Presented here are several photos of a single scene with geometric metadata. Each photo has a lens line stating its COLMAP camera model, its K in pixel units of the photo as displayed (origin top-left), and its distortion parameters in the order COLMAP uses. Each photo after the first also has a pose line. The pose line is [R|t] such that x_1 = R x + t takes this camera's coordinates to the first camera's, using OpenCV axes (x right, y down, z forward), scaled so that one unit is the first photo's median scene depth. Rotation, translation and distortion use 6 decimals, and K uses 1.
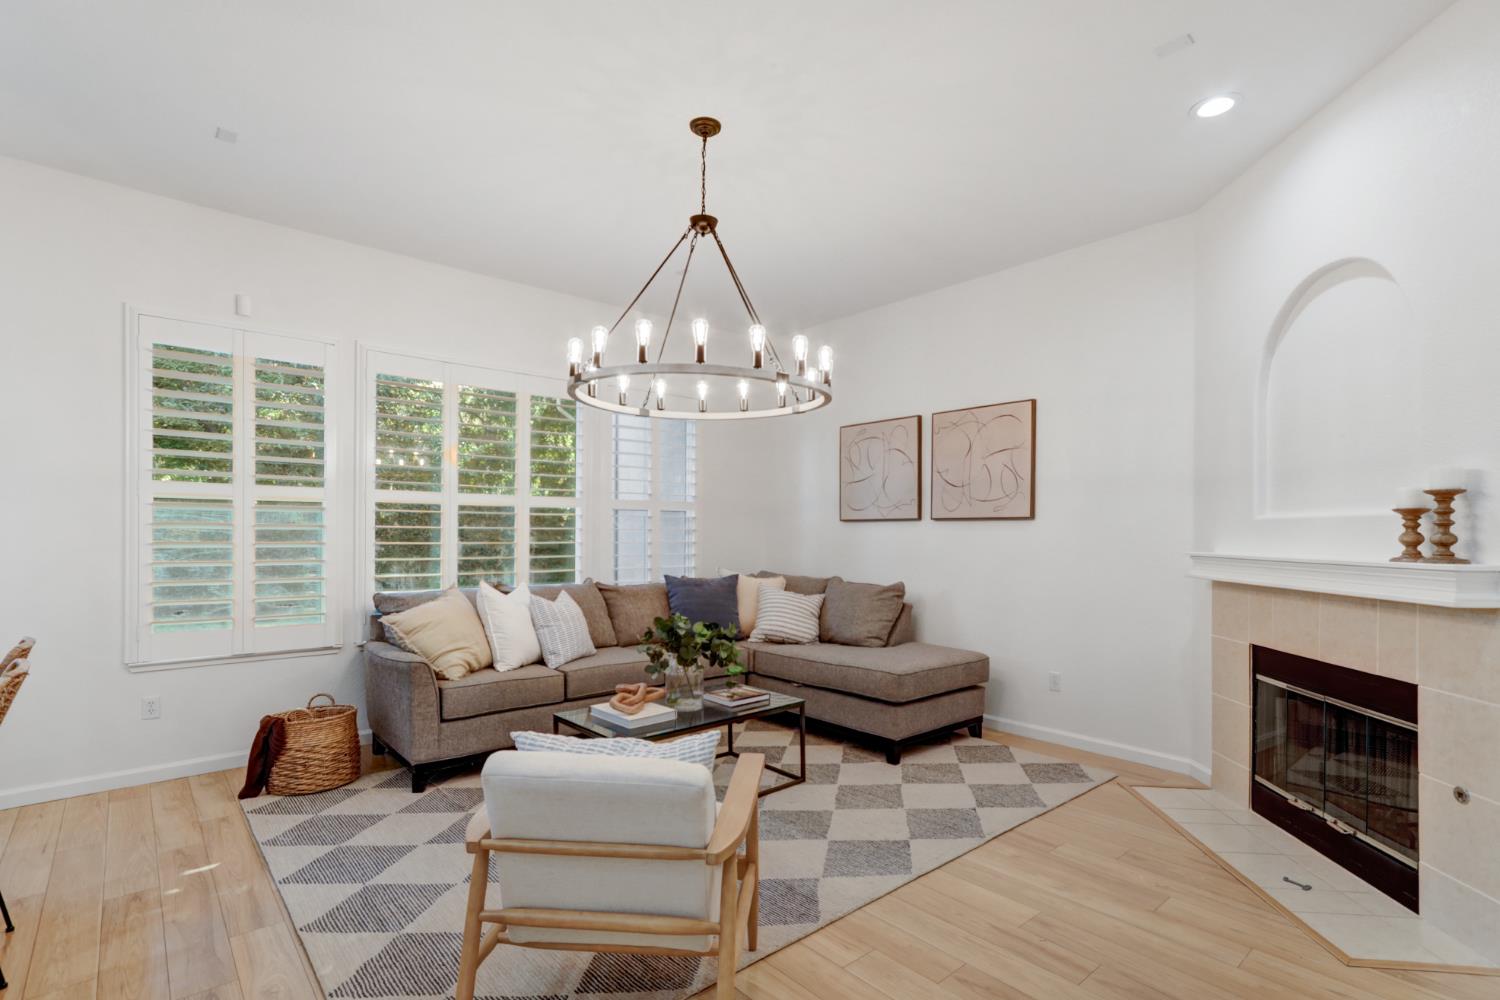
lens RADIAL K [[694.8, 0, 737.6], [0, 694.8, 528.3], [0, 0, 1]] dist [-0.003610, -0.000314]
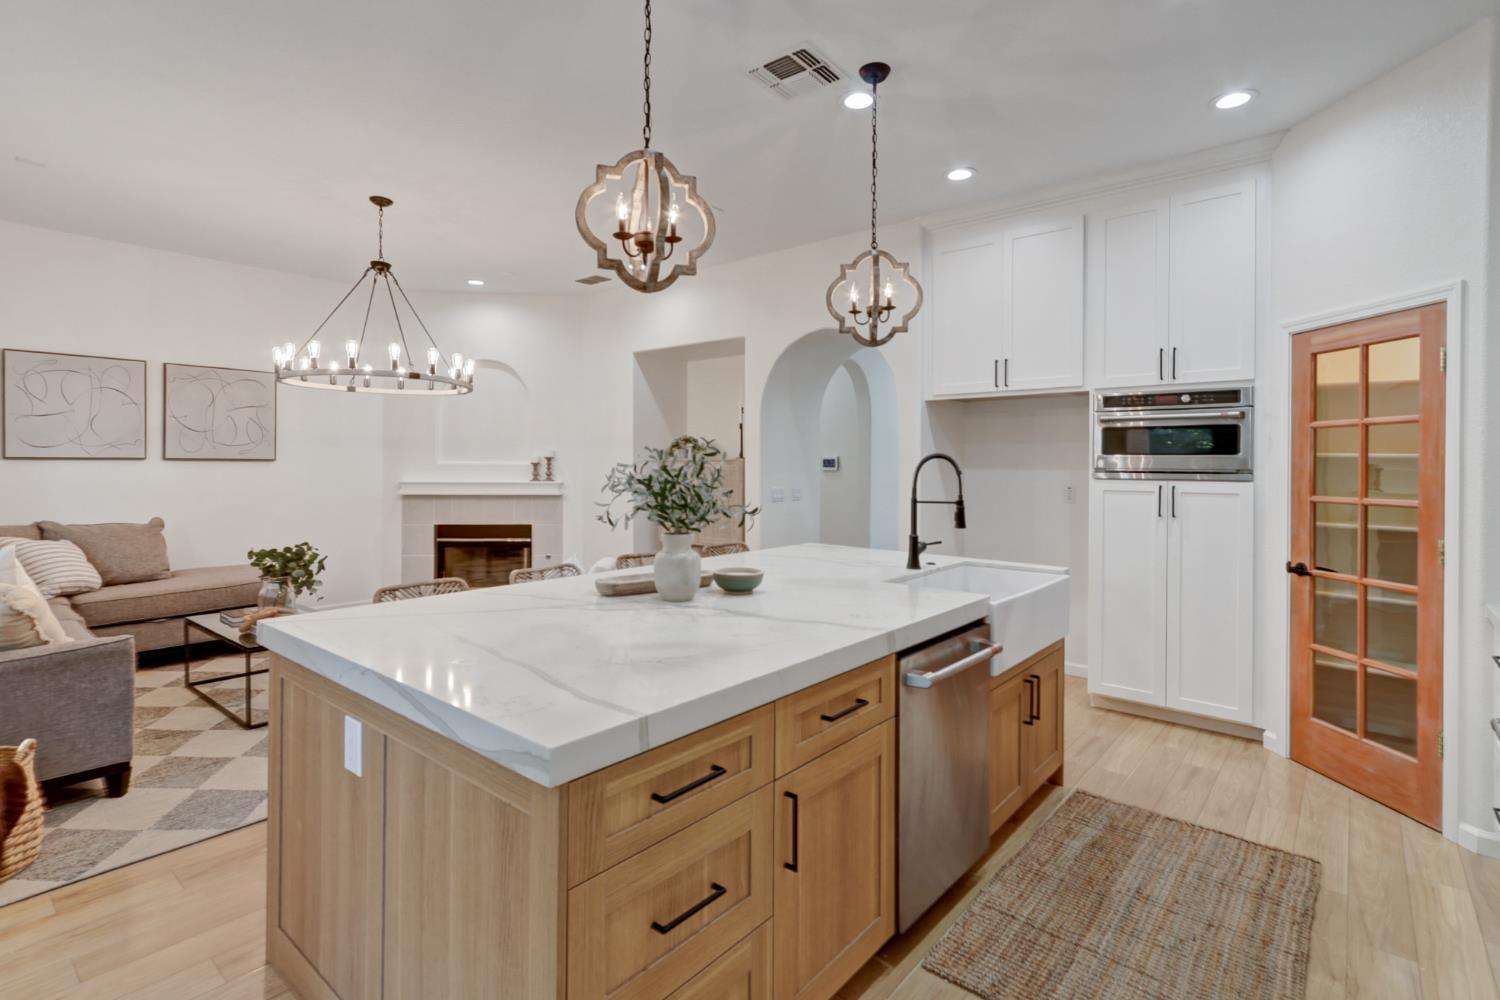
lens RADIAL K [[726.7, 0, 740.7], [0, 726.7, 468.7], [0, 0, 1]] dist [-0.001368, -0.000092]
pose [[-0.141773, -0.009133, 0.989857, -1.374752], [-0.010825, 0.999912, 0.007675, -0.023569], [-0.989840, -0.009627, -0.141859, 0.369687]]
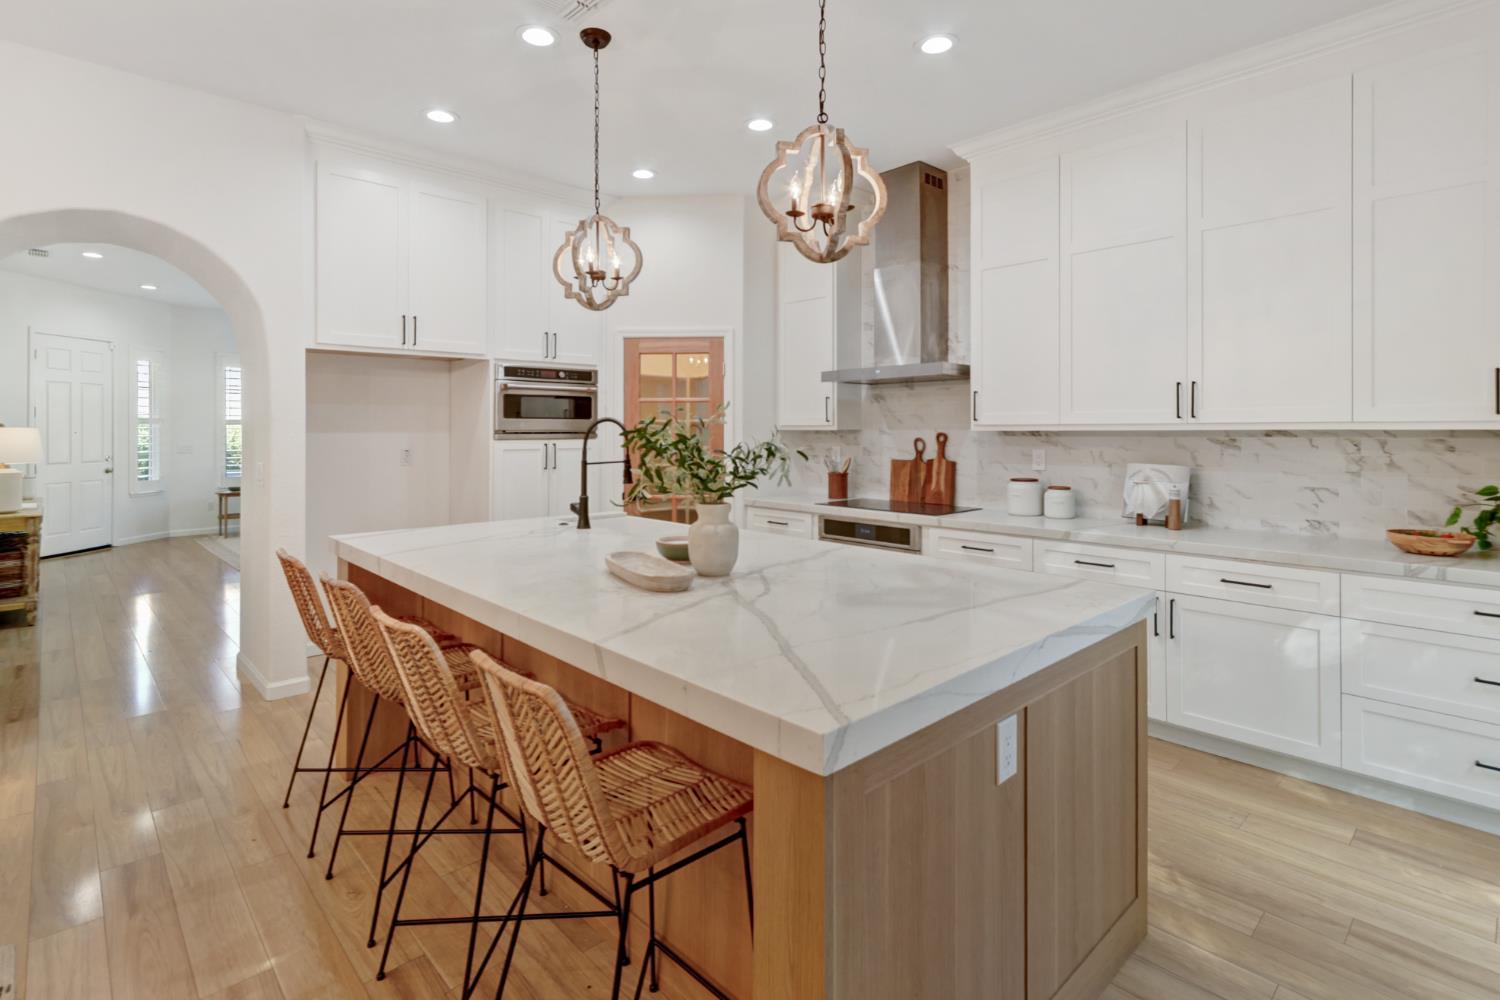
lens RADIAL K [[737.0, 0, 749.0], [0, 737.0, 426.0], [0, 0, 1]] dist [0.001347, 0.000151]
pose [[-0.999263, -0.002248, -0.038325, -0.709992], [-0.001976, 0.999973, -0.007138, -0.020367], [0.038340, -0.007058, -0.999240, 0.963024]]
